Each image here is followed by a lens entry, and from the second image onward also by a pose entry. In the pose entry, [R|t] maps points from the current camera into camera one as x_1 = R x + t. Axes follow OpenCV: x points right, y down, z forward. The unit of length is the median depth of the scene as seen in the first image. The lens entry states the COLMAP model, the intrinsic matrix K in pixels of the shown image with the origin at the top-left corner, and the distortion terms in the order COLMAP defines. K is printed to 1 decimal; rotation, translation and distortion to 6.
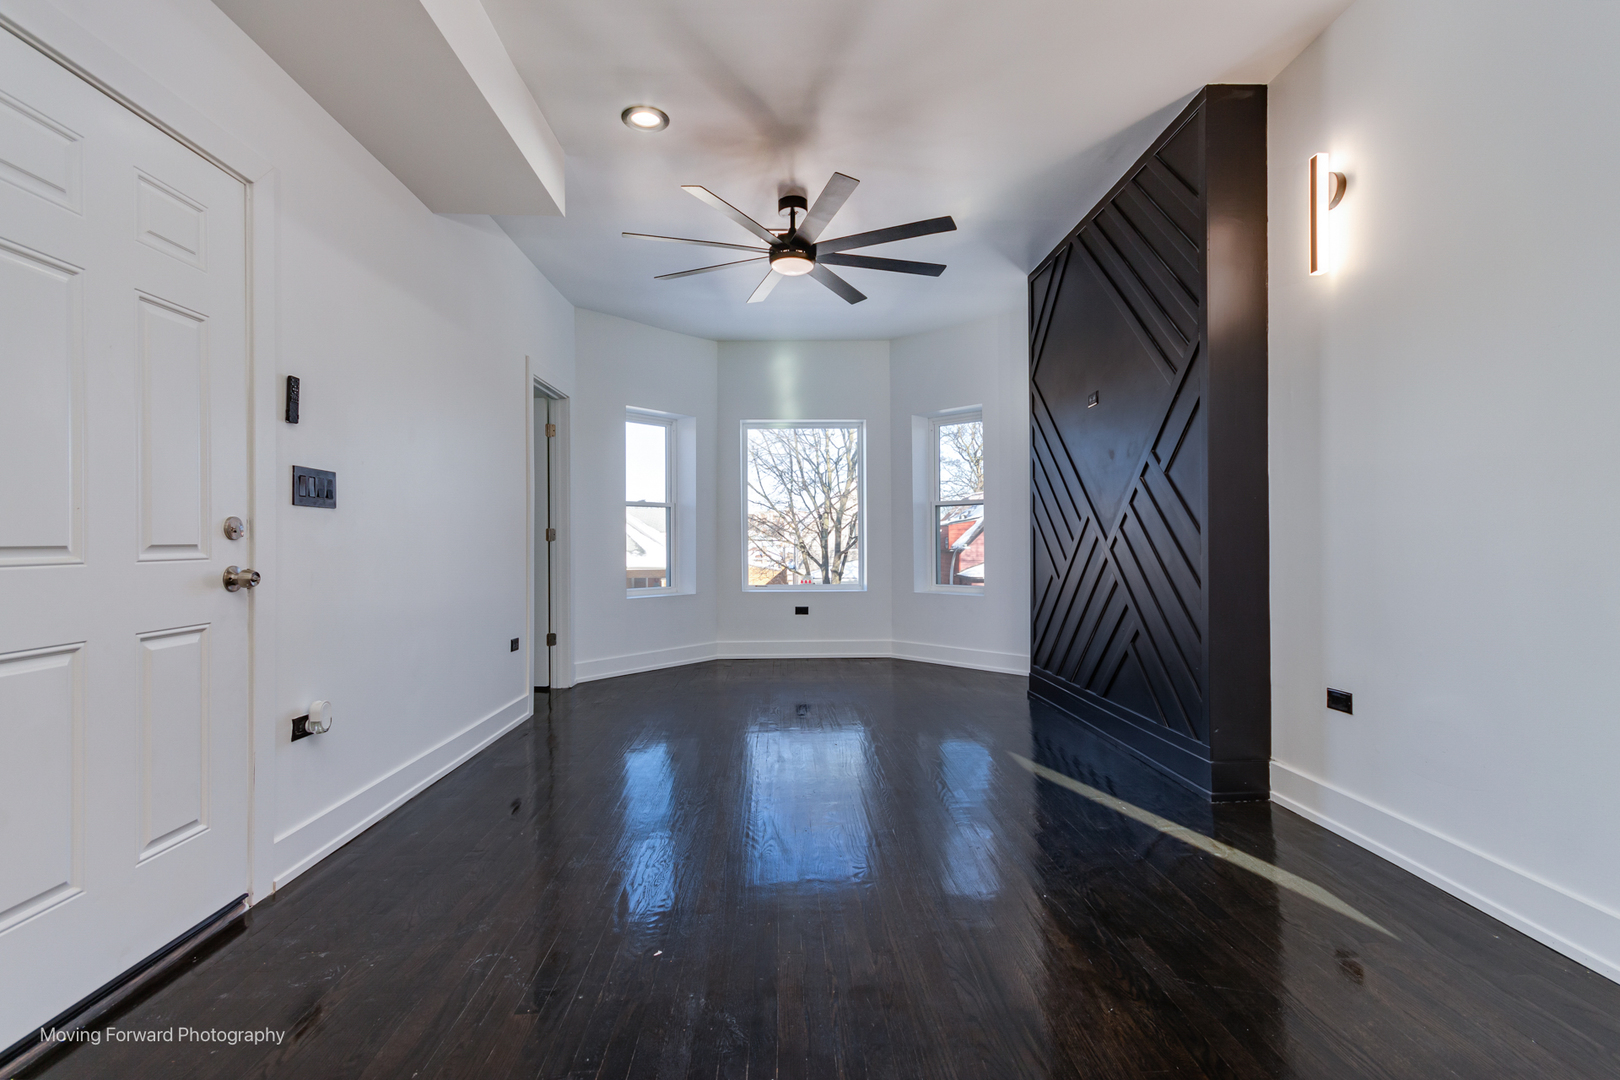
lens RADIAL K [[746.2, 0, 816.4], [0, 746.2, 542.3], [0, 0, 1]] dist [0.011578, -0.000532]
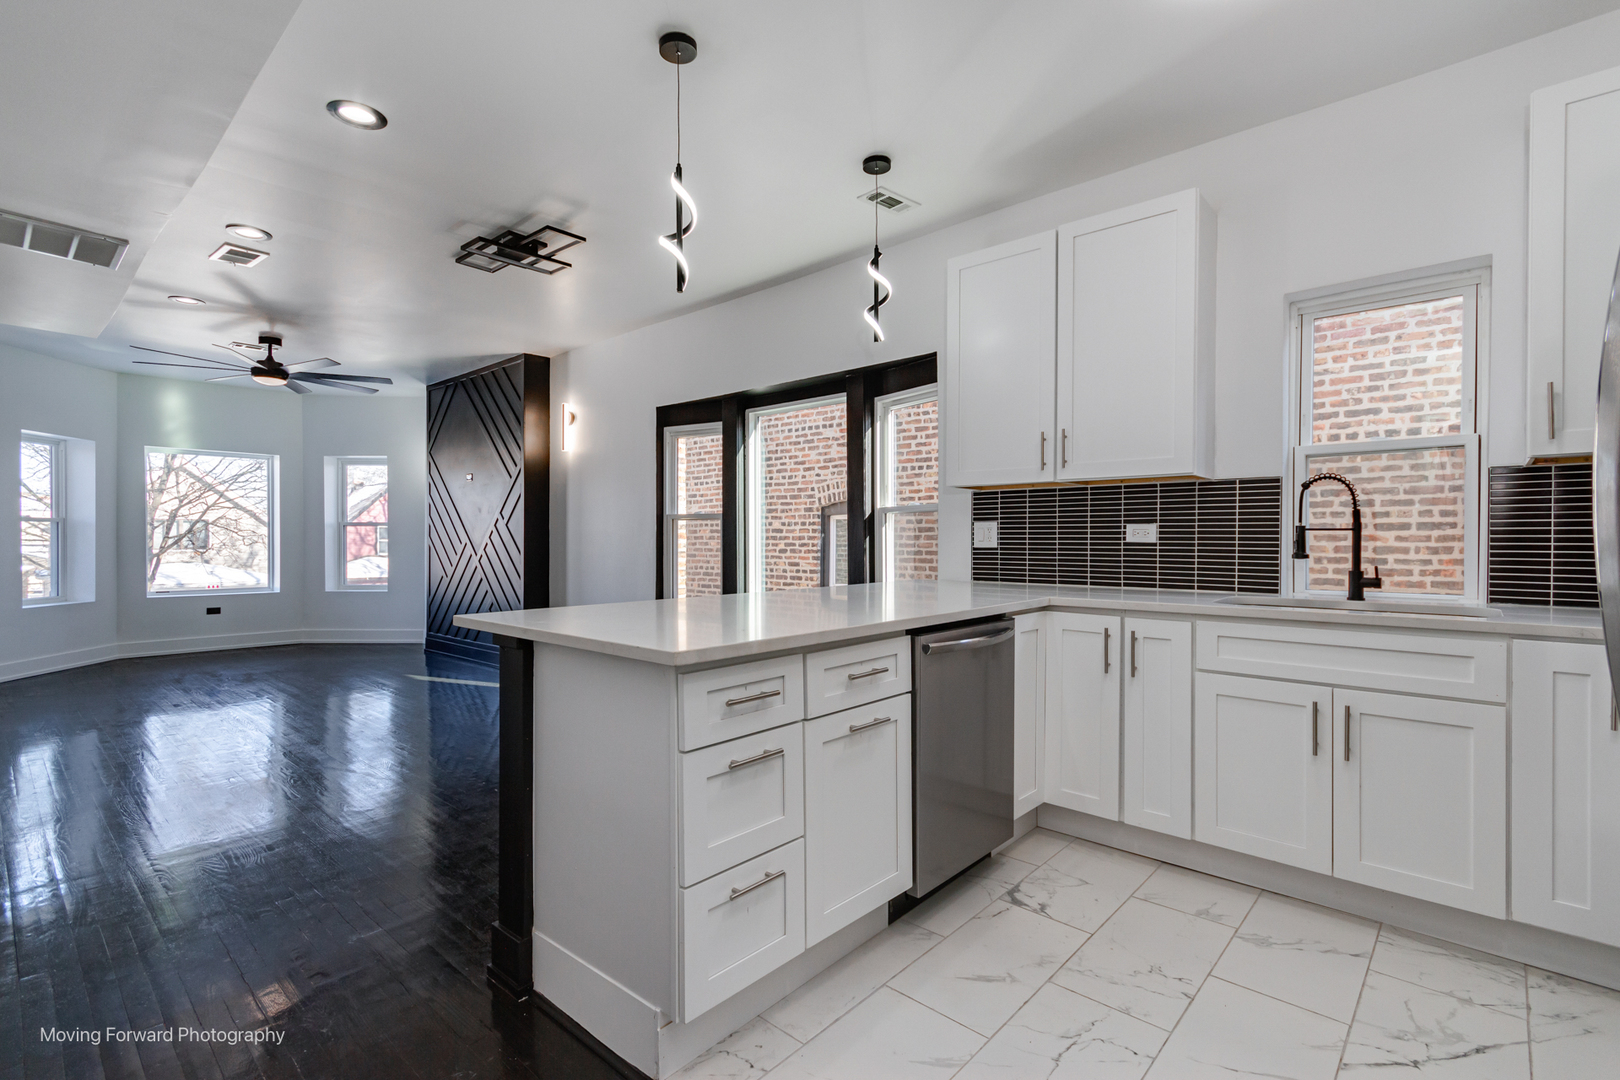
lens RADIAL K [[746.2, 0, 816.4], [0, 746.2, 542.3], [0, 0, 1]] dist [0.011578, -0.000532]
pose [[0.697937, 0.006329, 0.716131, -0.326914], [-0.007238, 0.999972, -0.001784, -0.036891], [-0.716123, -0.003938, 0.697963, -0.834064]]
